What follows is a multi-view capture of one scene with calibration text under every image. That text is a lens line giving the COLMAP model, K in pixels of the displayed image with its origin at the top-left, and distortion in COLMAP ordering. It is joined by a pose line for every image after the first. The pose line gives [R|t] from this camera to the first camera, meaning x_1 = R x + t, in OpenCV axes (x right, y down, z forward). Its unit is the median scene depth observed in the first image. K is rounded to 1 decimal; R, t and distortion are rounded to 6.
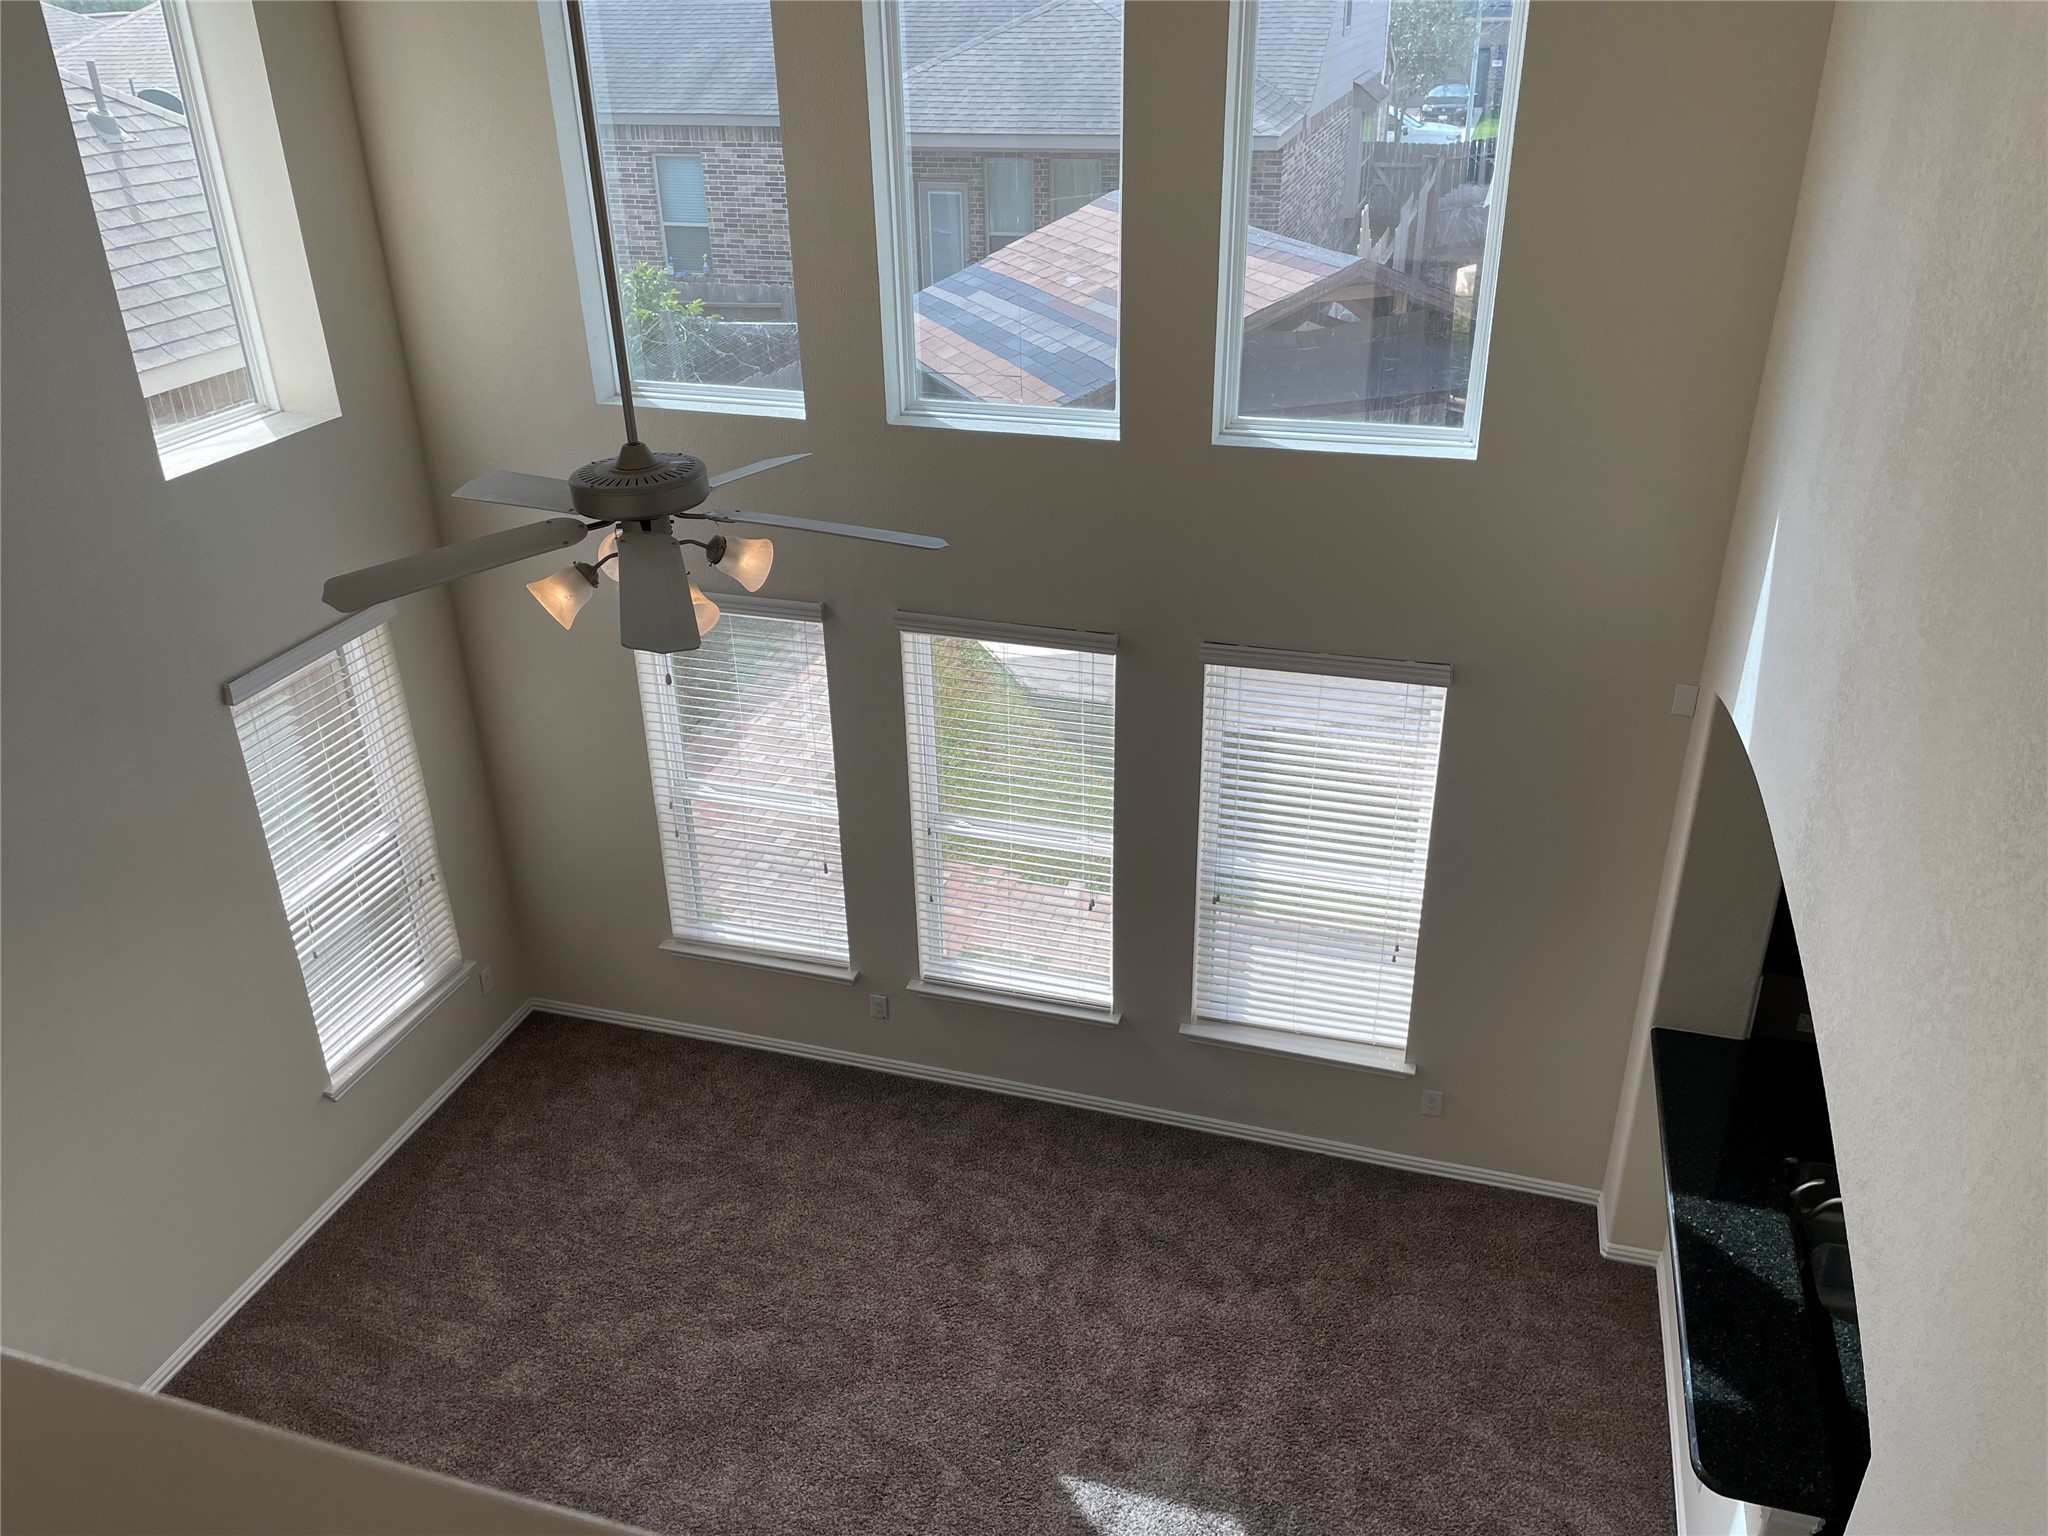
lens RADIAL K [[1535.9, 0, 1029.3], [0, 1535.9, 748.0], [0, 0, 1]] dist [0.075997, -0.105006]
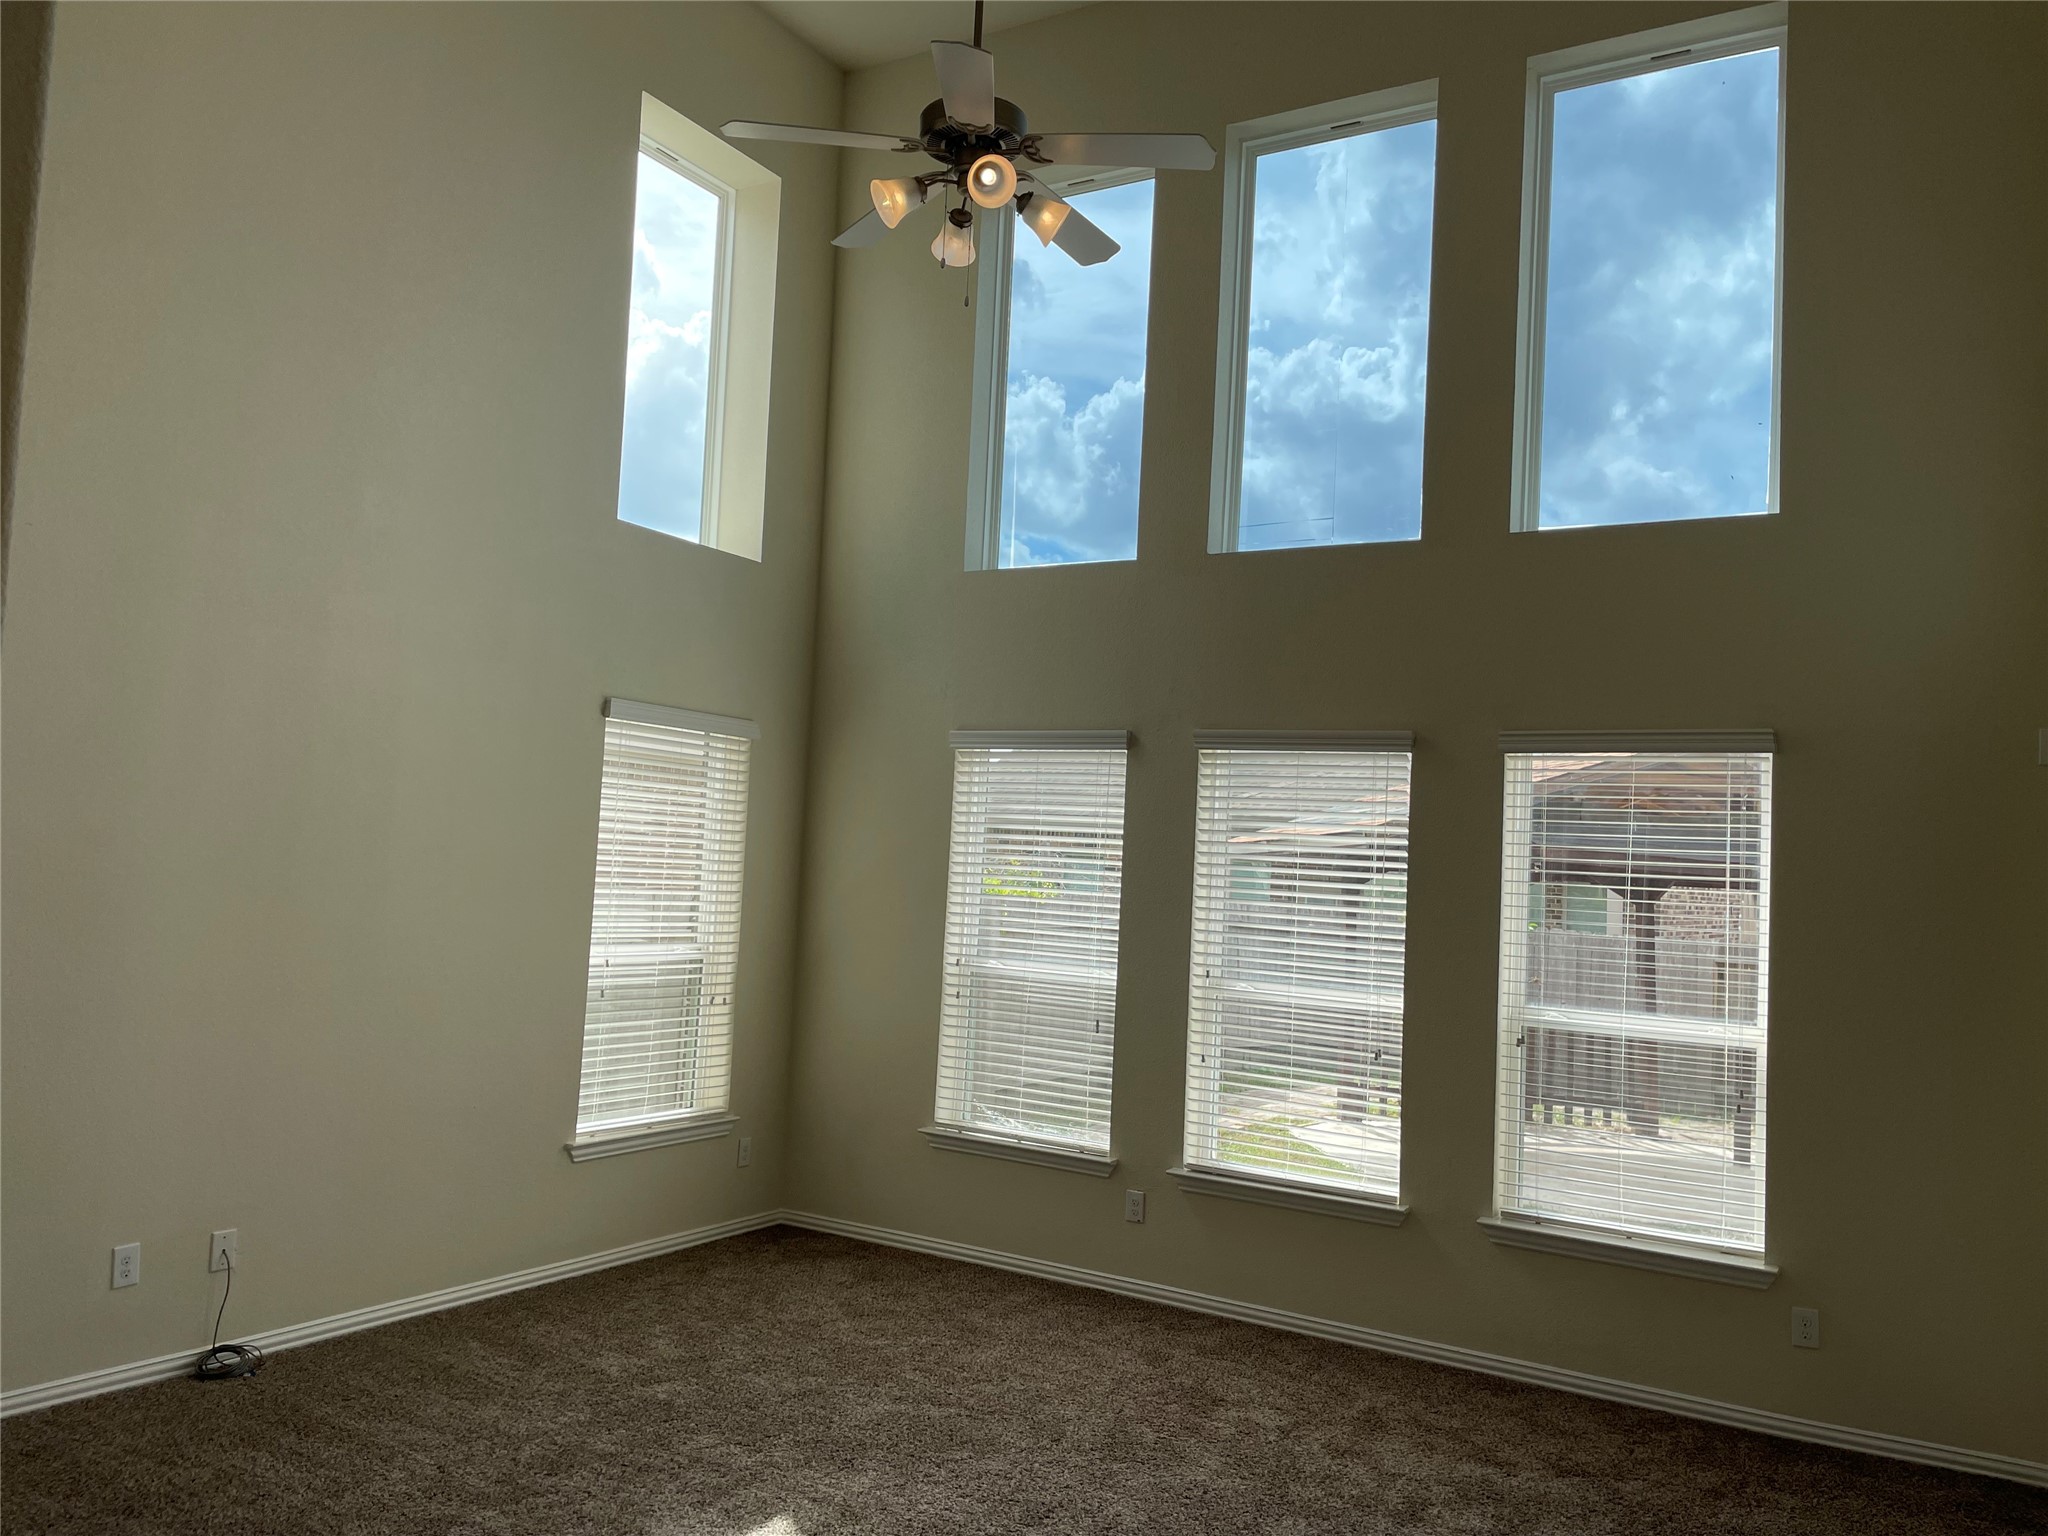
lens RADIAL K [[1535.9, 0, 1033.5], [0, 1535.9, 765.6], [0, 0, 1]] dist [0.075997, -0.105006]
pose [[0.966729, 0.046530, -0.251537, 0.068227], [-0.167932, 0.857195, -0.486843, 0.450685], [0.192963, 0.512886, 0.836489, 0.116477]]
